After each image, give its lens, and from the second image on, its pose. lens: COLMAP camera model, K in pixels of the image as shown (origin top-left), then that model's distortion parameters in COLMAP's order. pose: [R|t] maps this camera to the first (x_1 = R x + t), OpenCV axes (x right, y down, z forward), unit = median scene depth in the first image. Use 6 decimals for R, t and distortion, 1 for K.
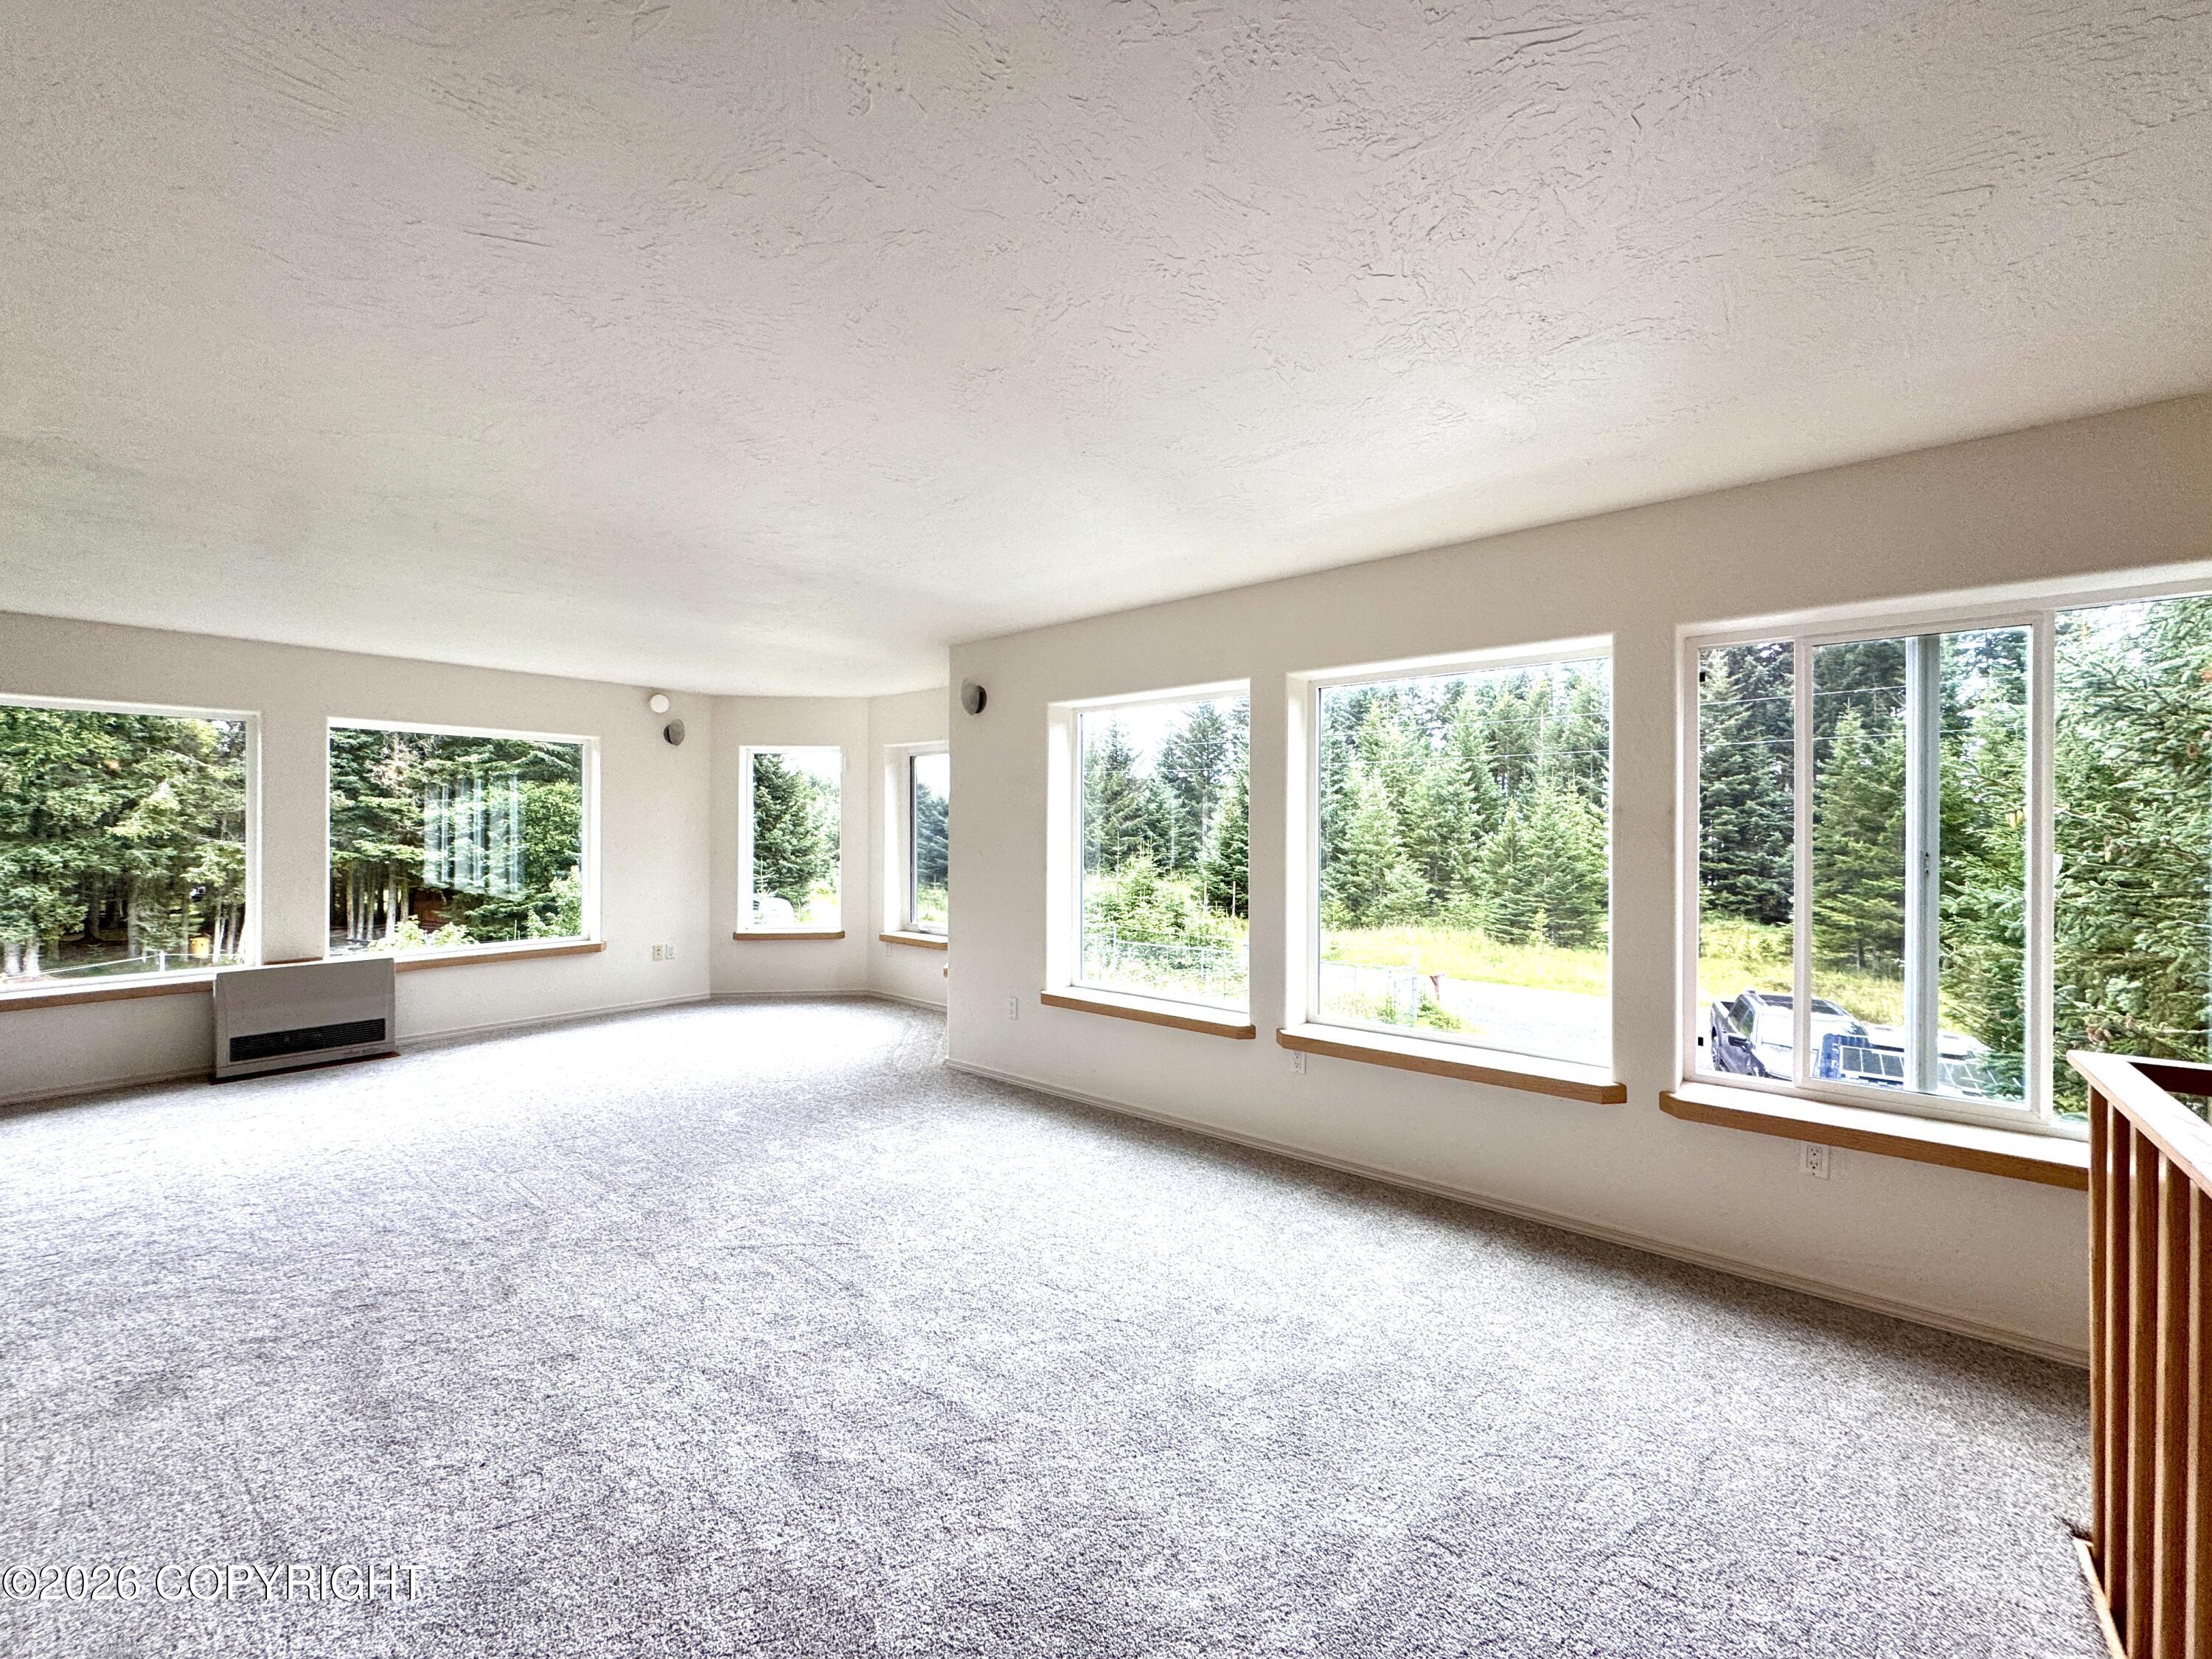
lens RADIAL K [[877.6, 0, 1103.3], [0, 877.6, 826.9], [0, 0, 1]] dist [-0.001693, 0.000295]
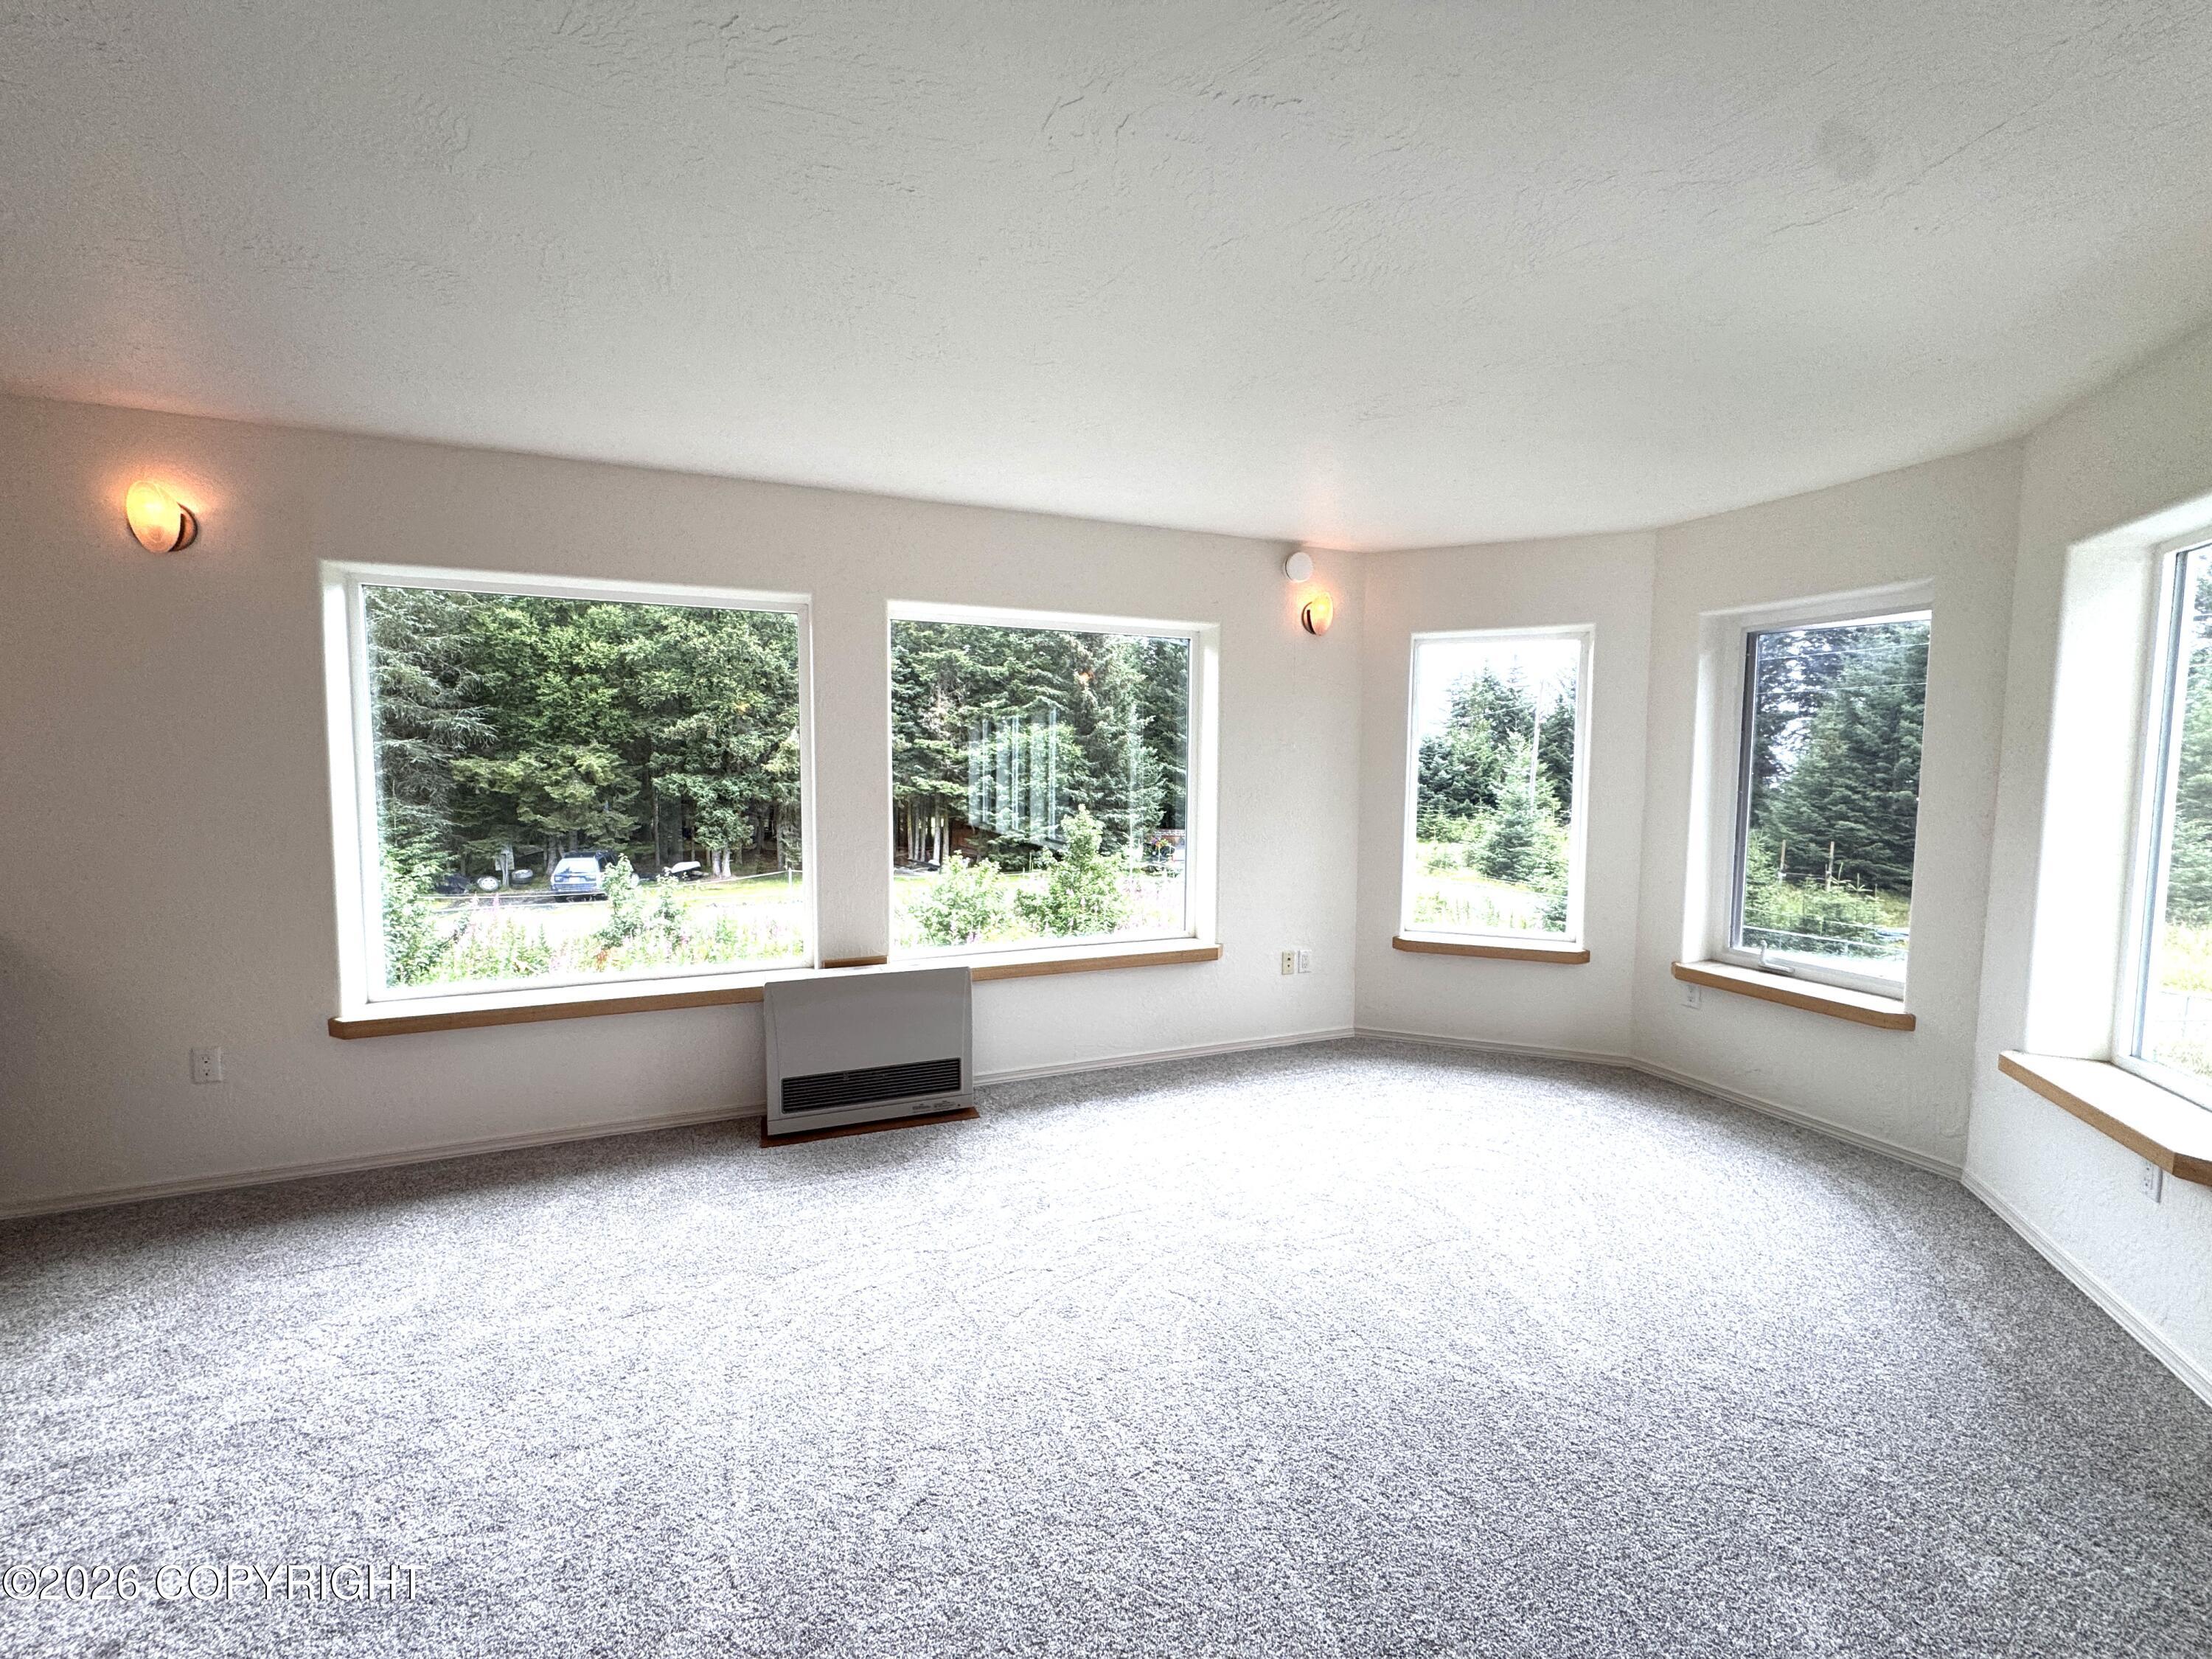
lens RADIAL K [[877.6, 0, 1103.3], [0, 877.6, 826.9], [0, 0, 1]] dist [-0.001693, 0.000295]
pose [[0.881467, 0.035900, -0.470879, -0.075823], [-0.003375, 0.997560, 0.069736, -0.000137], [0.472233, -0.059881, 0.879437, 0.086884]]
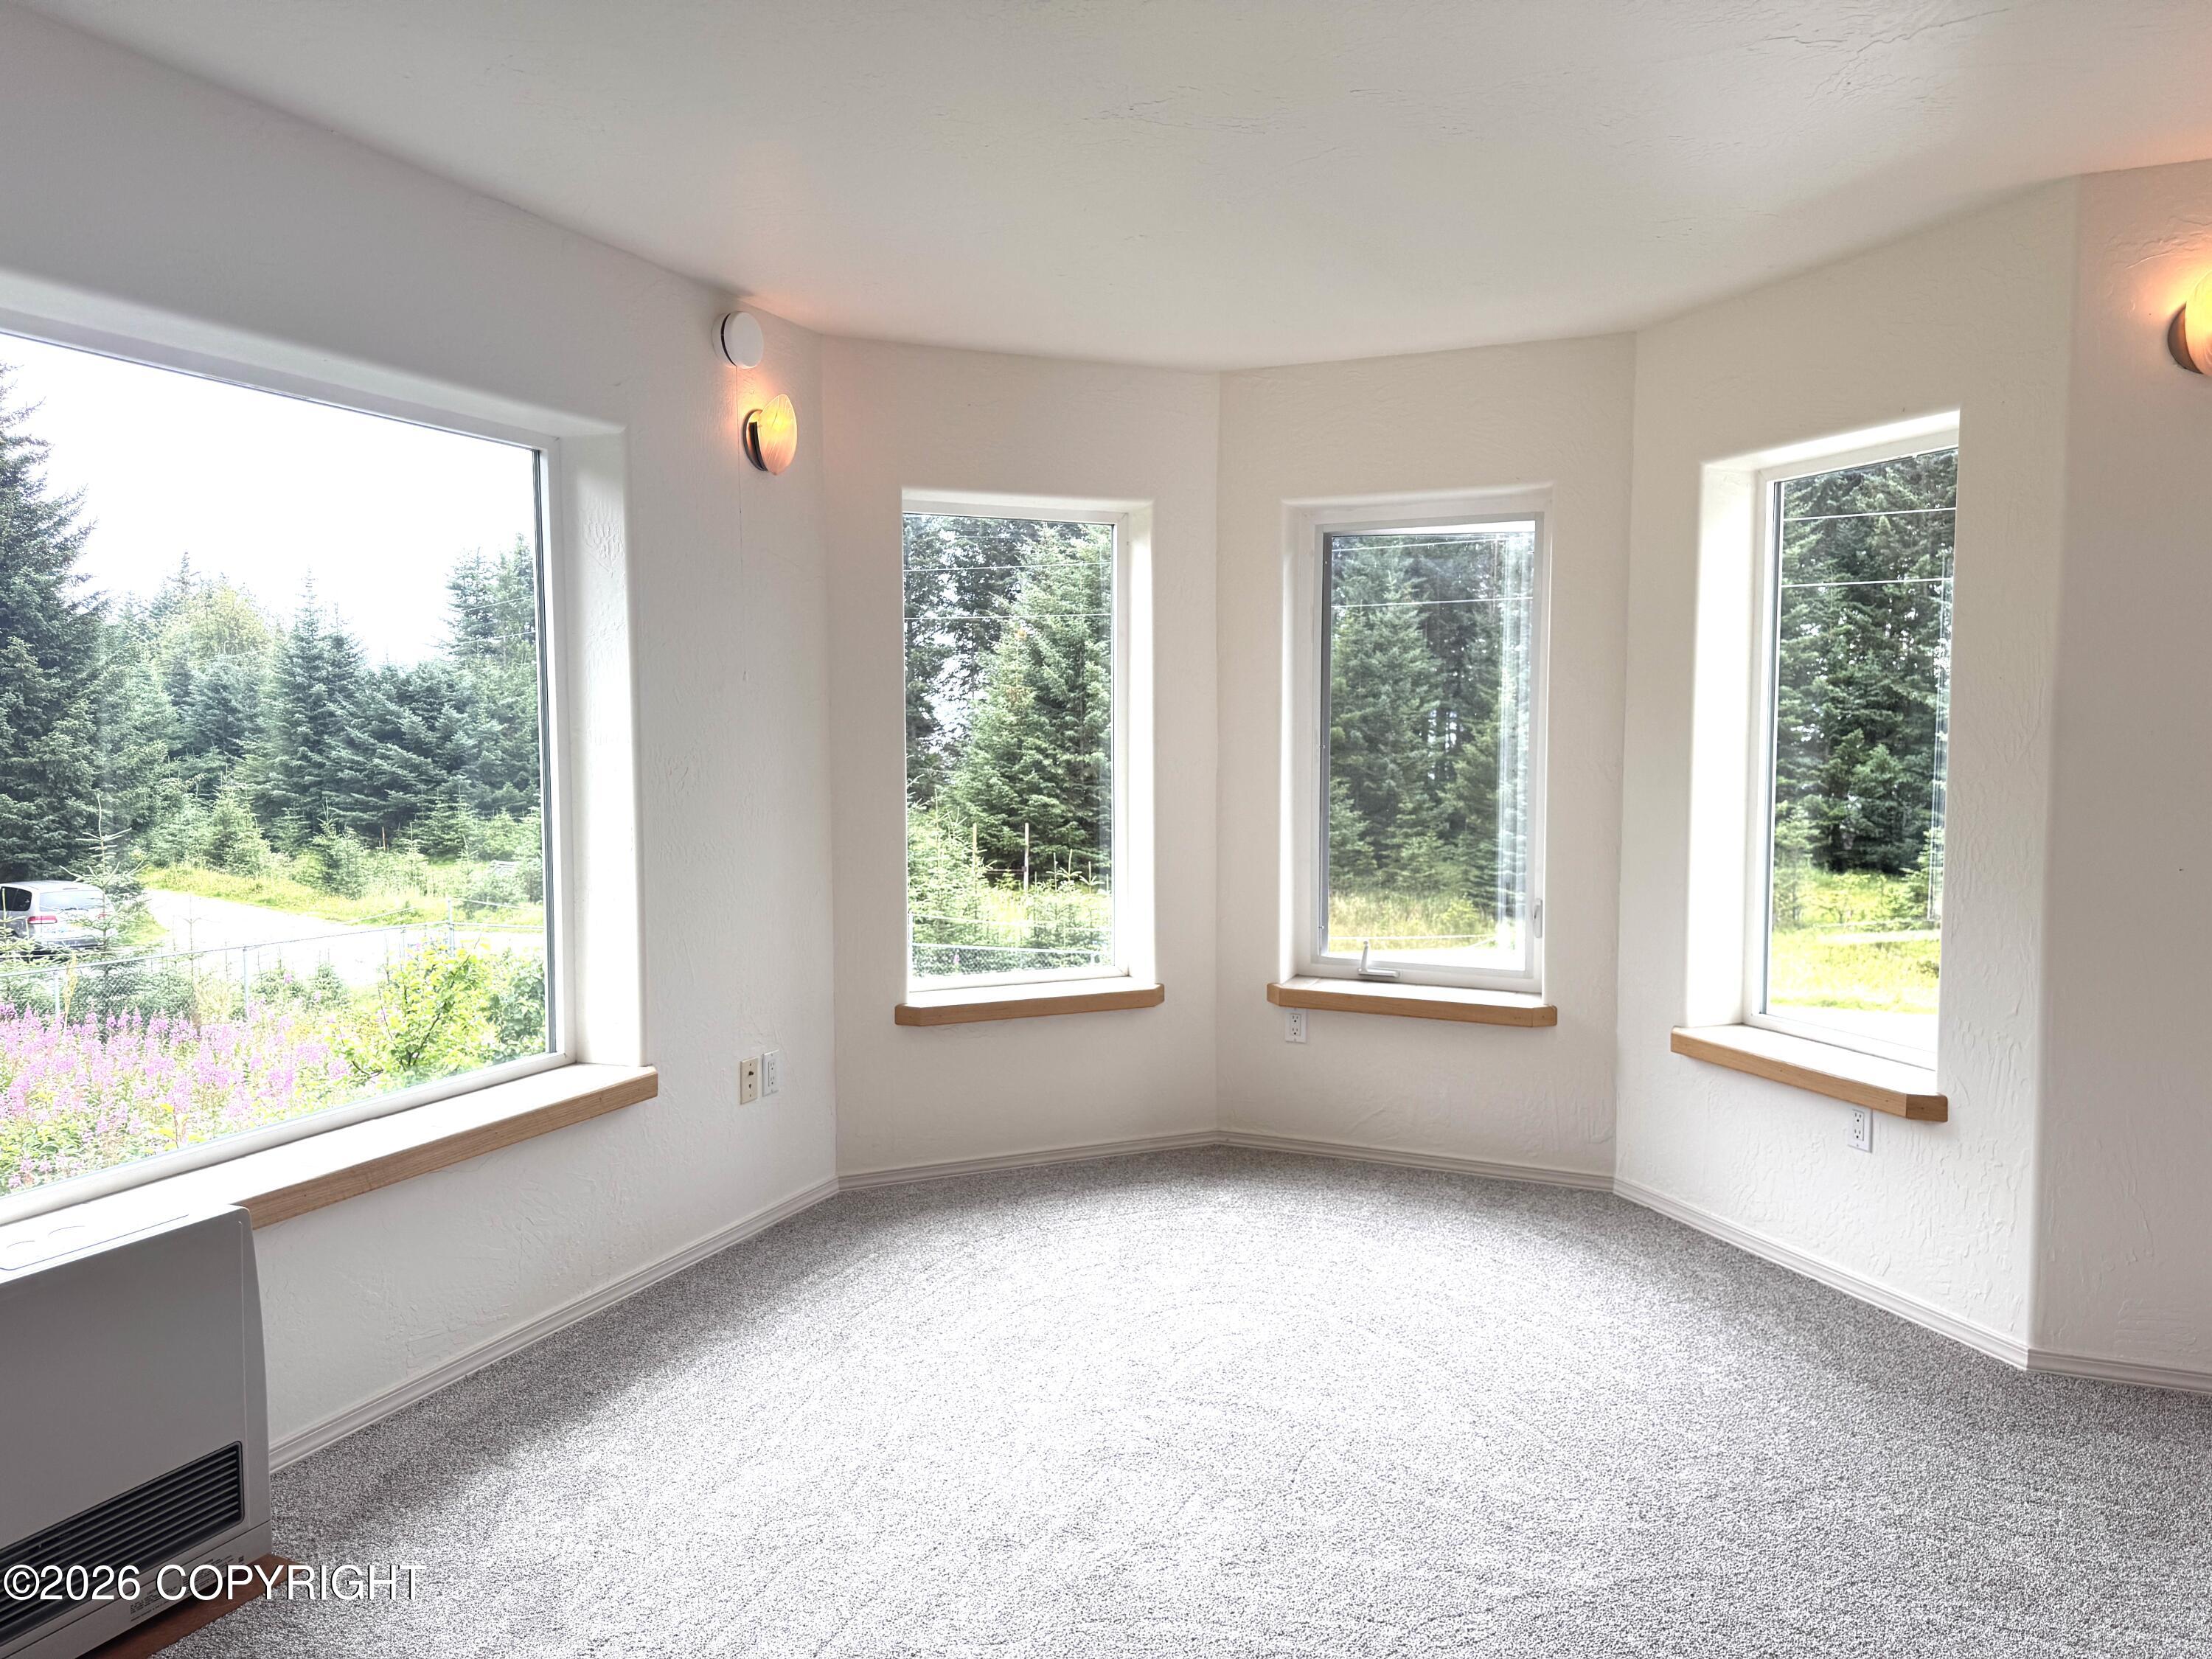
lens RADIAL K [[1543.6, 0, 1106.0], [0, 1543.6, 829.5], [0, 0, 1]] dist [0.182557, -0.346985]
pose [[0.959240, -0.023219, 0.281637, -0.125738], [0.004252, 0.997692, 0.067769, 0.000895], [-0.282561, -0.063809, 0.957125, 0.087506]]
